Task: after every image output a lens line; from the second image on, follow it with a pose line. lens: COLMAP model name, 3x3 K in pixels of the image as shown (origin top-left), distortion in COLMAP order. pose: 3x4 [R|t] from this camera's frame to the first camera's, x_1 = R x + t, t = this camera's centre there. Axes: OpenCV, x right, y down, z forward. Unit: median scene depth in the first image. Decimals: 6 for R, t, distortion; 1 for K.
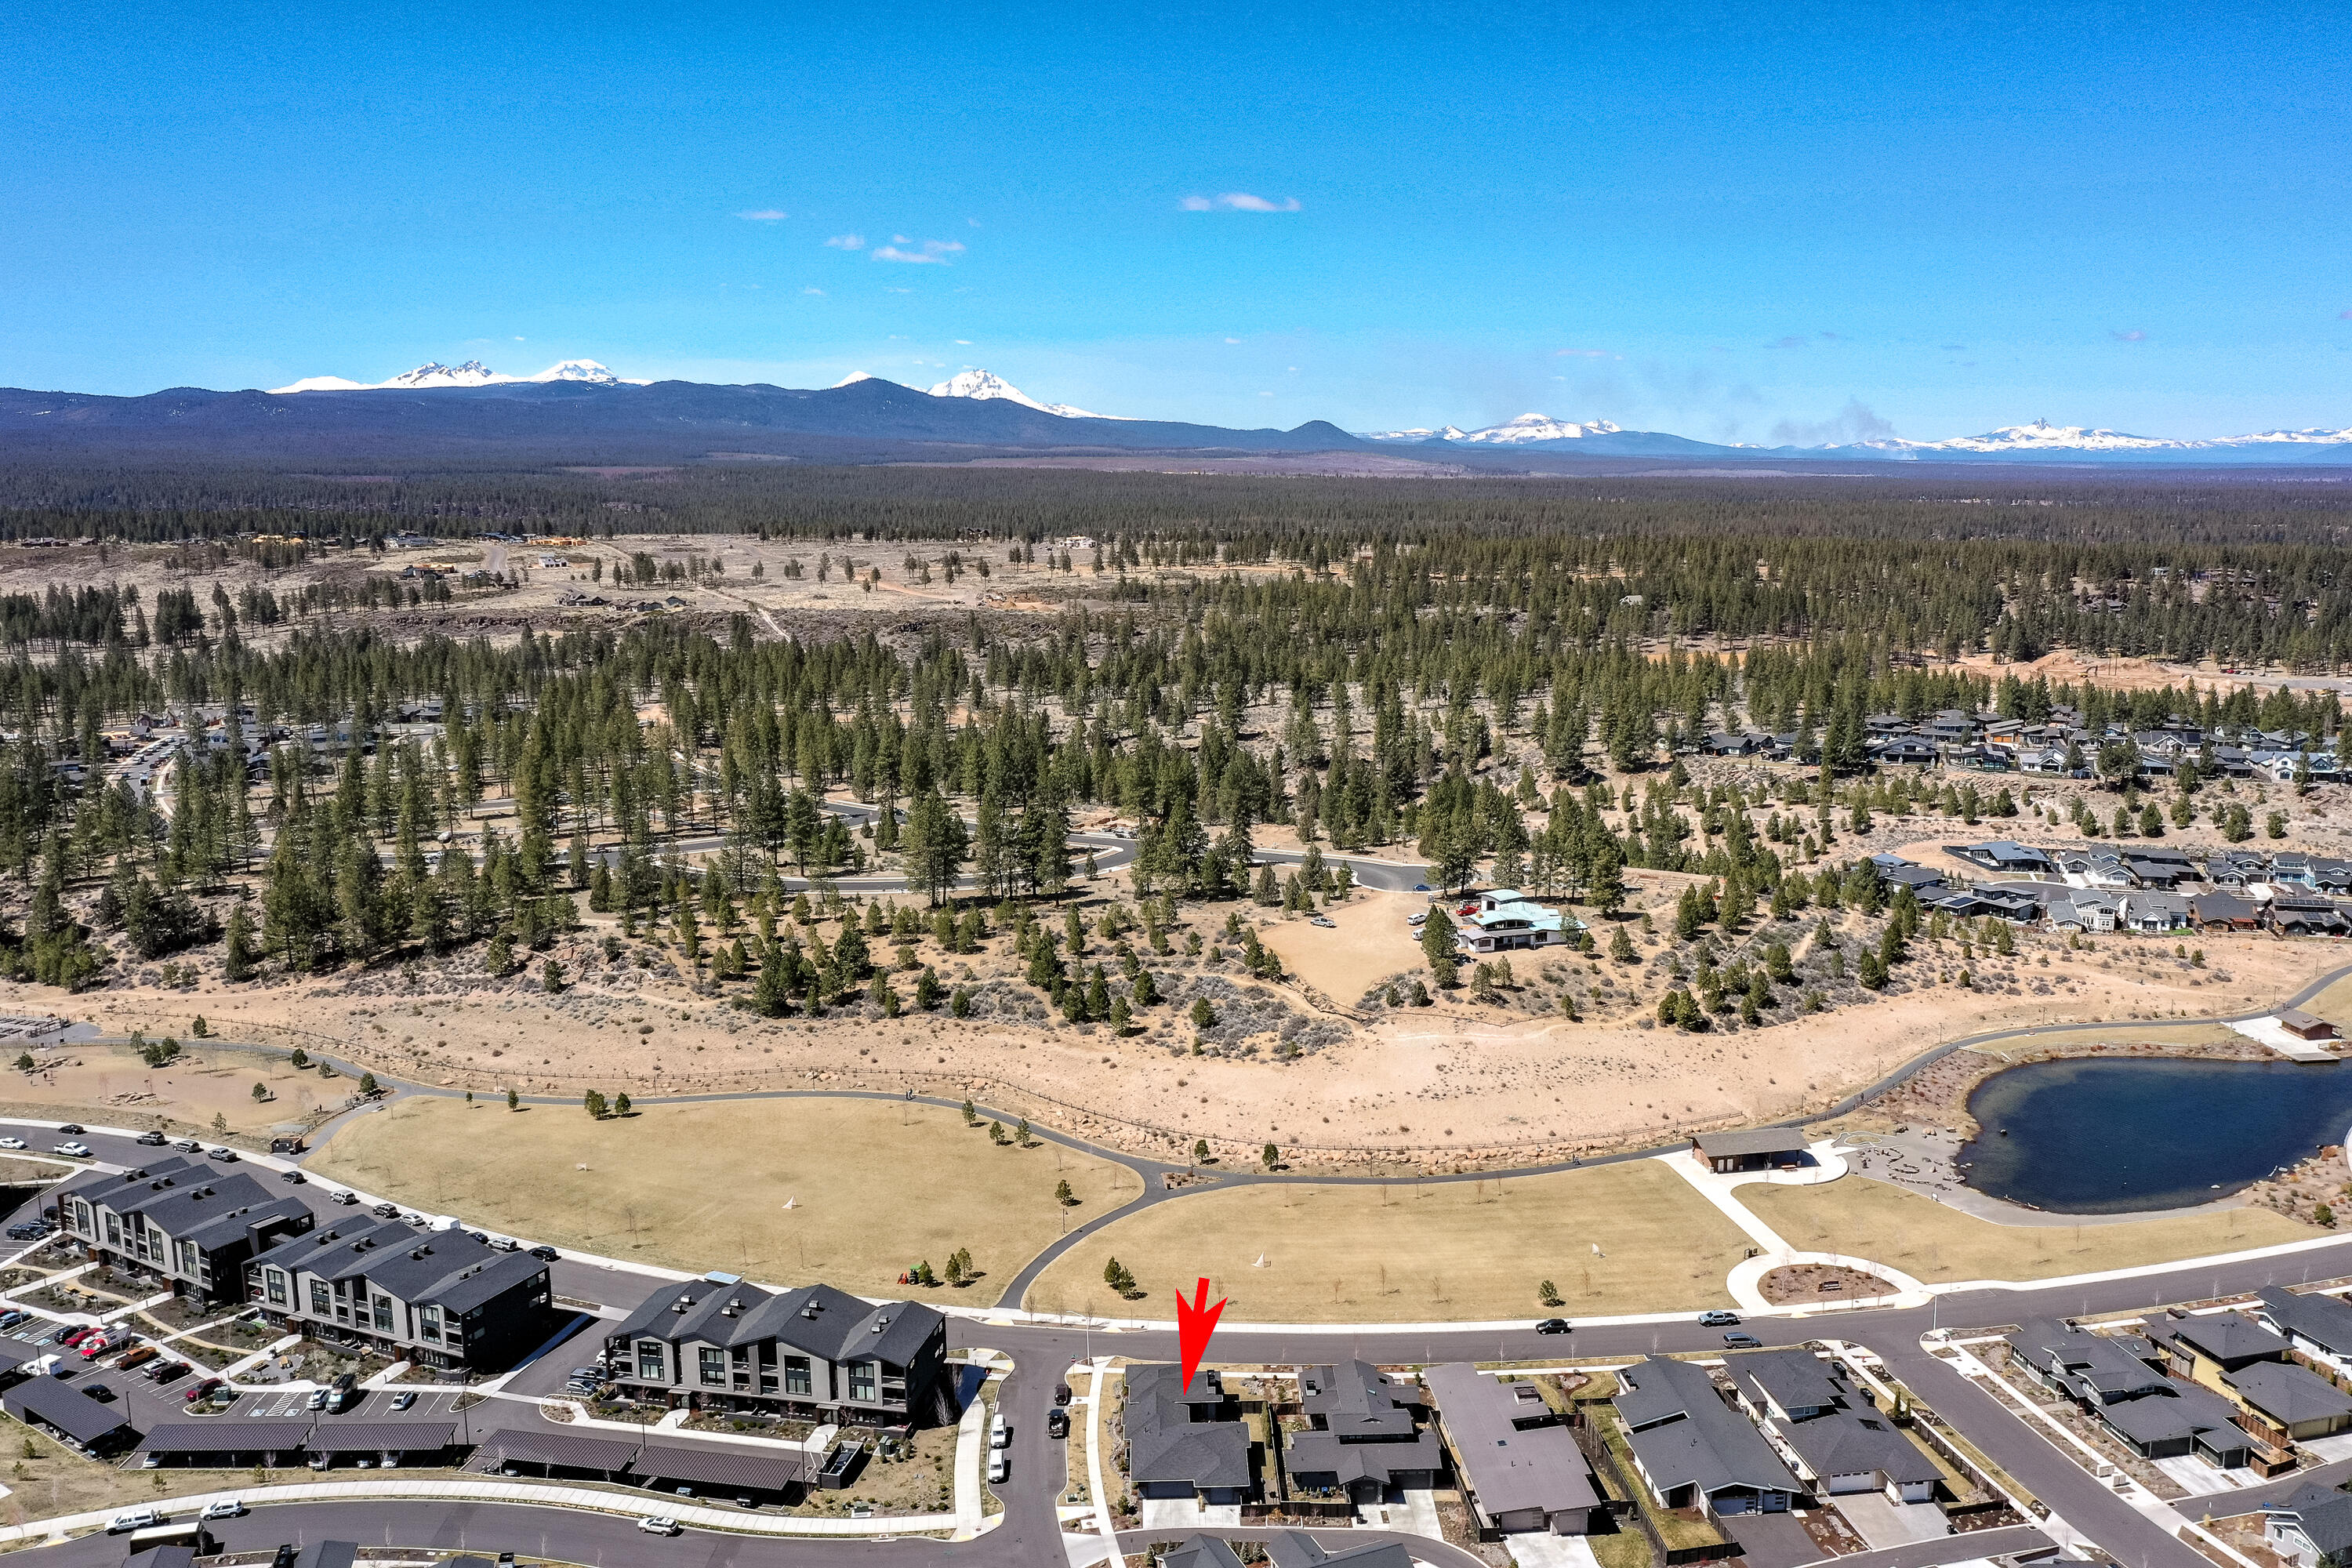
lens RADIAL K [[1924.8, 0, 1176.0], [0, 1924.8, 784.0], [0, 0, 1]] dist [-0.008479, 0.006849]
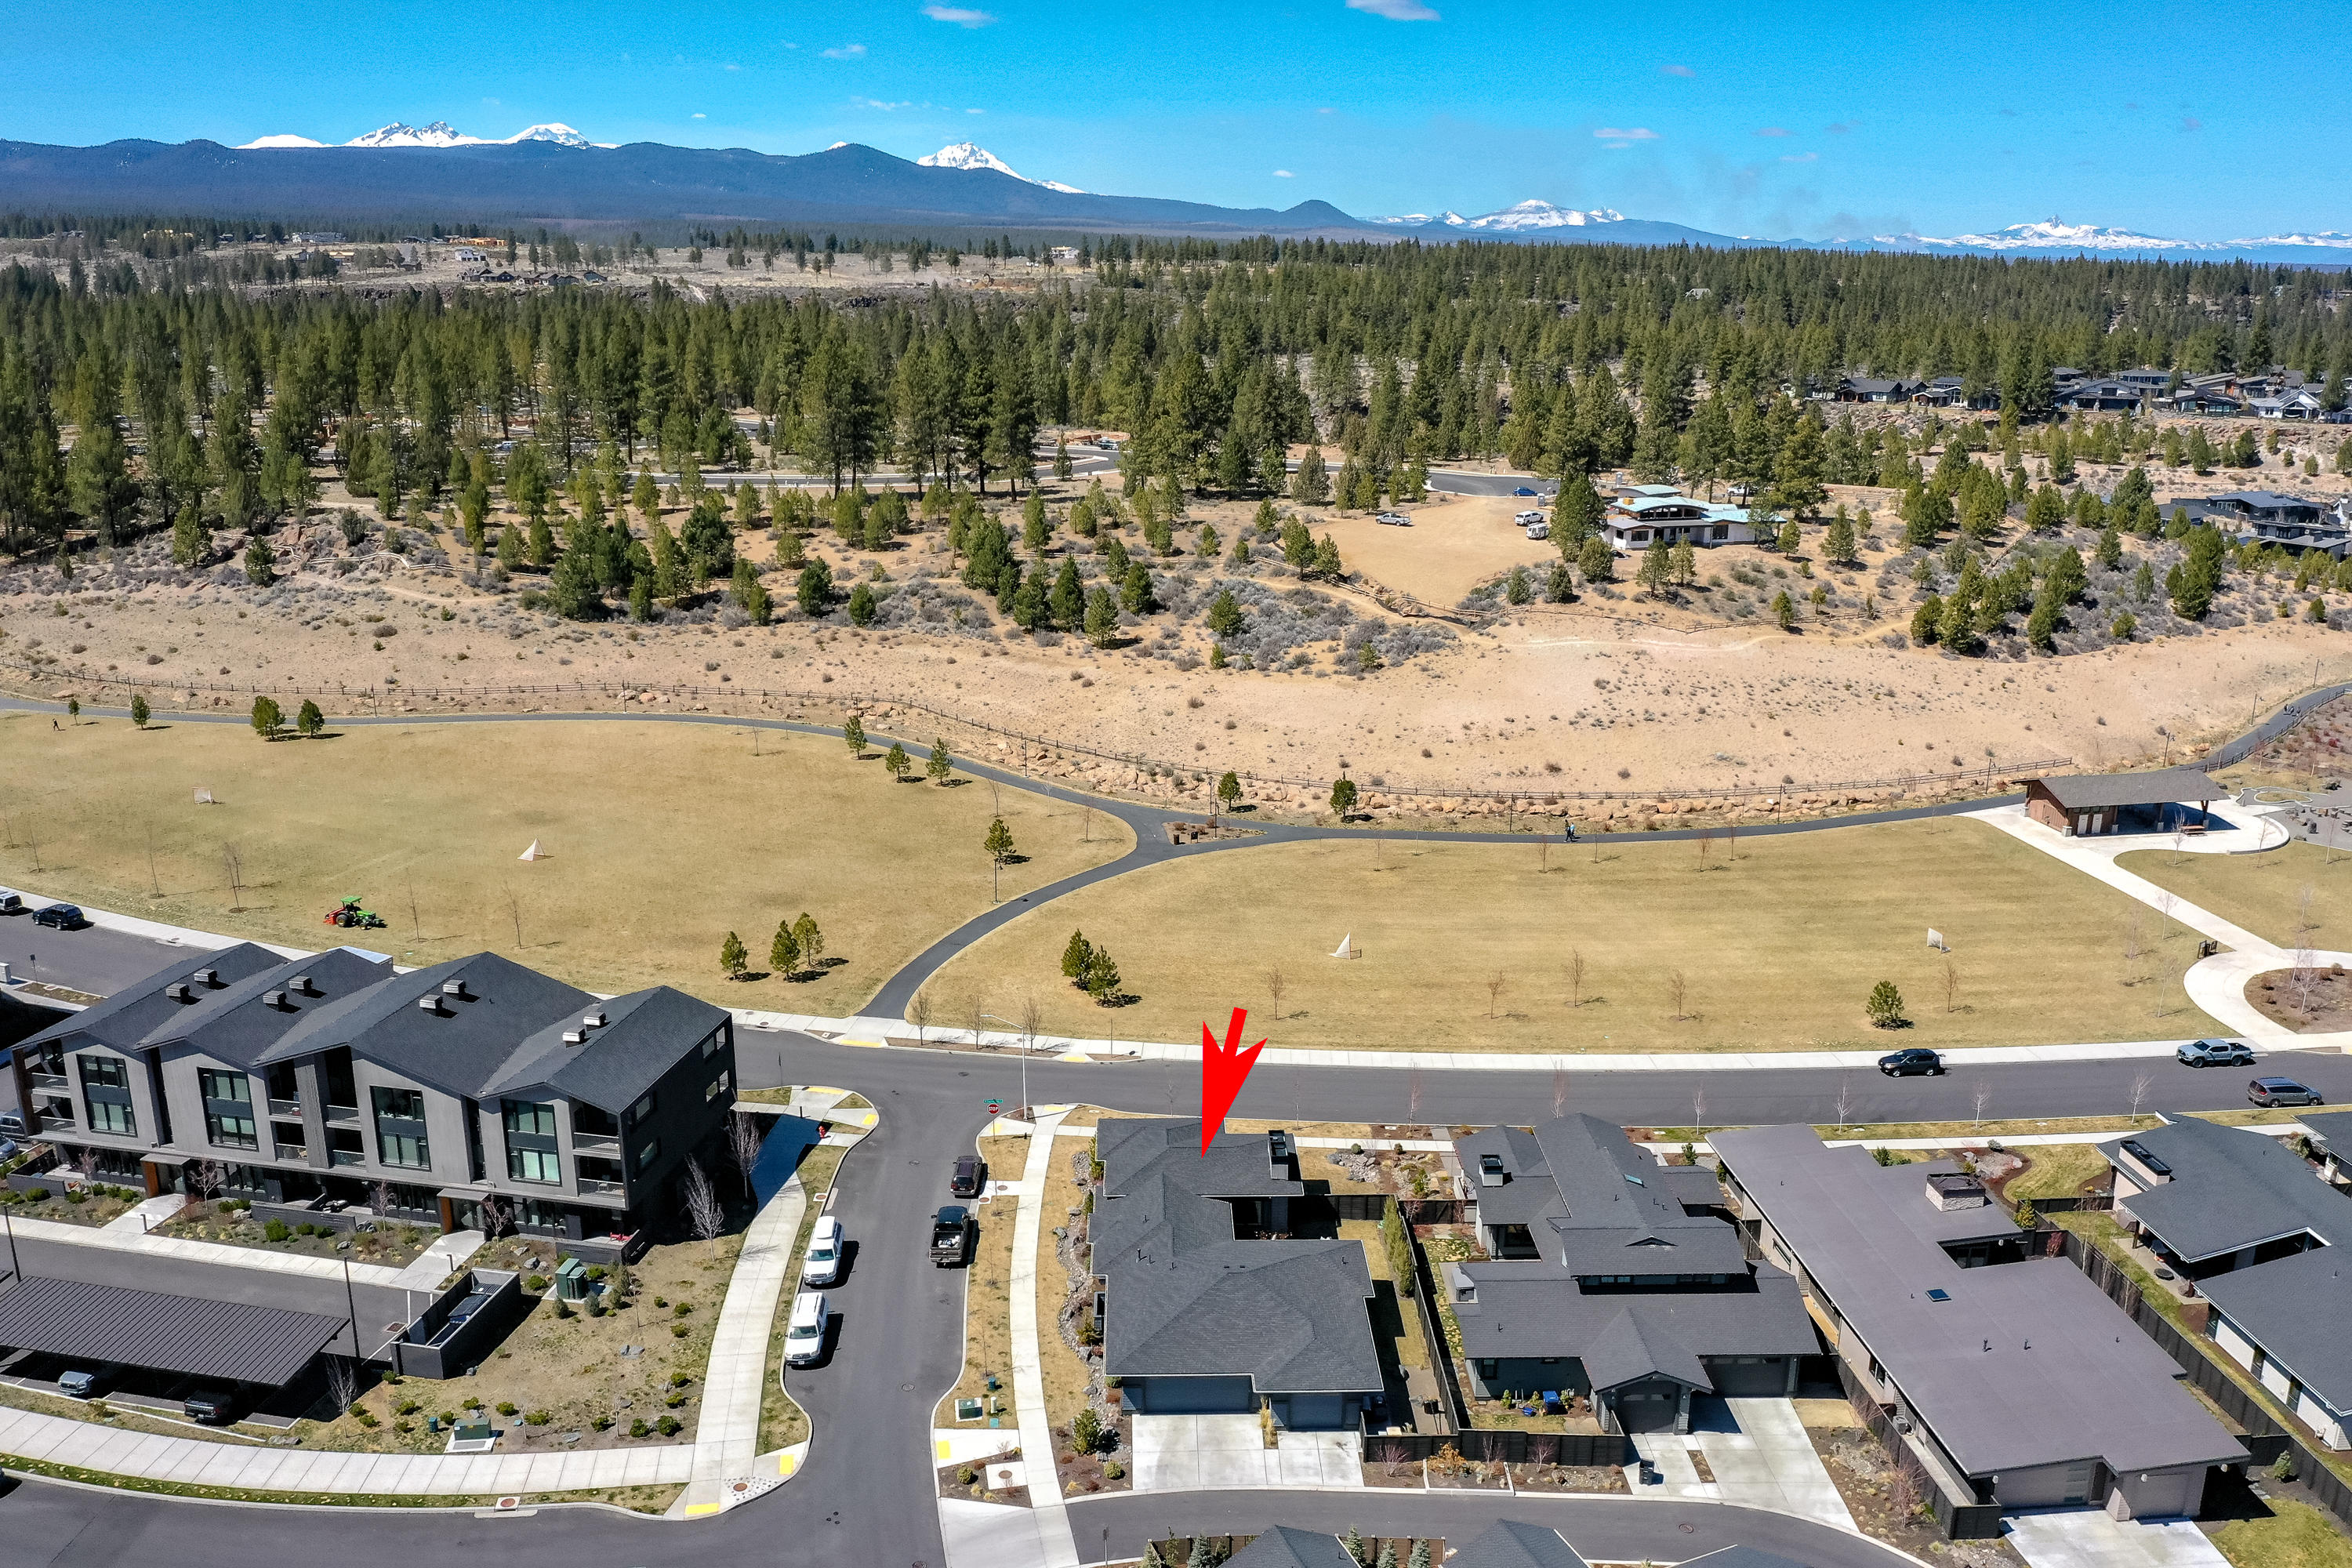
lens RADIAL K [[1886.4, 0, 1176.0], [0, 1886.4, 784.0], [0, 0, 1]] dist [-0.012640, 0.006834]
pose [[0.999840, 0.015380, 0.009141, -0.011054], [-0.016226, 0.994738, 0.101154, 0.153371], [-0.007537, -0.101287, 0.994829, 0.483975]]
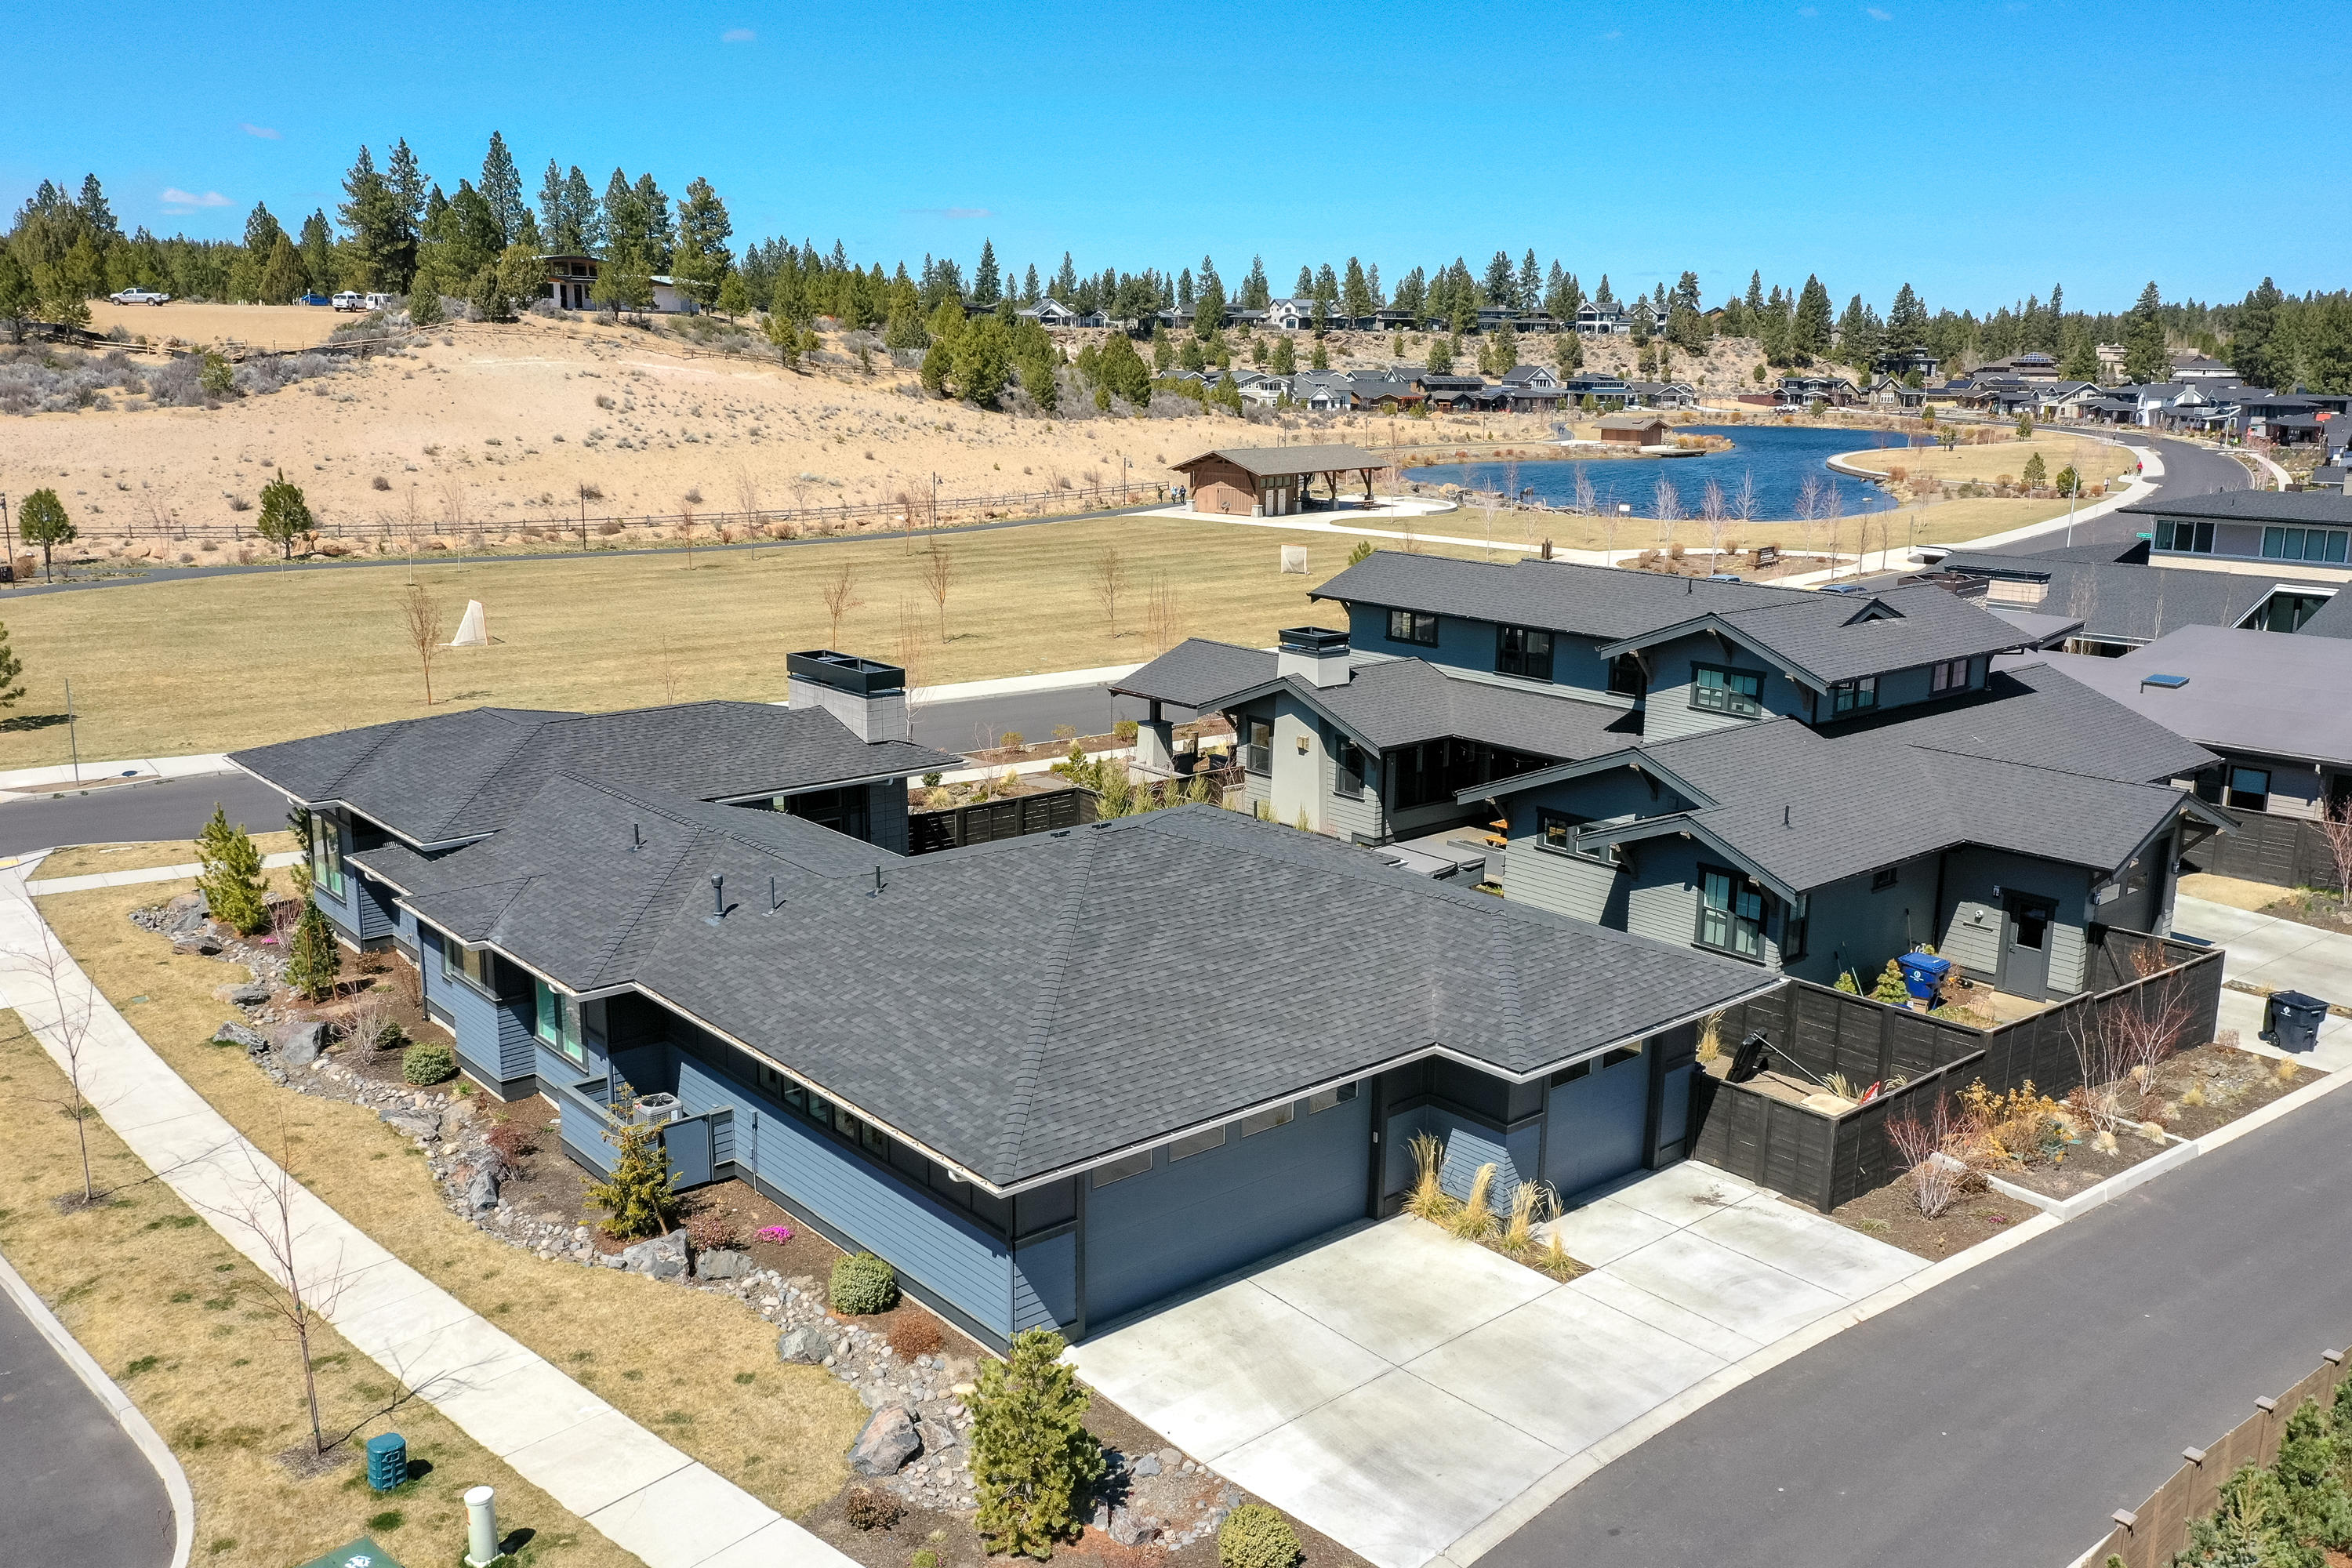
lens RADIAL K [[1924.8, 0, 1176.0], [0, 1924.8, 784.0], [0, 0, 1]] dist [-0.008479, 0.006849]
pose [[0.762087, -0.113177, 0.637506, -0.062772], [0.091844, 0.993544, 0.066592, 0.273270], [-0.640928, 0.007802, 0.767562, 0.746901]]
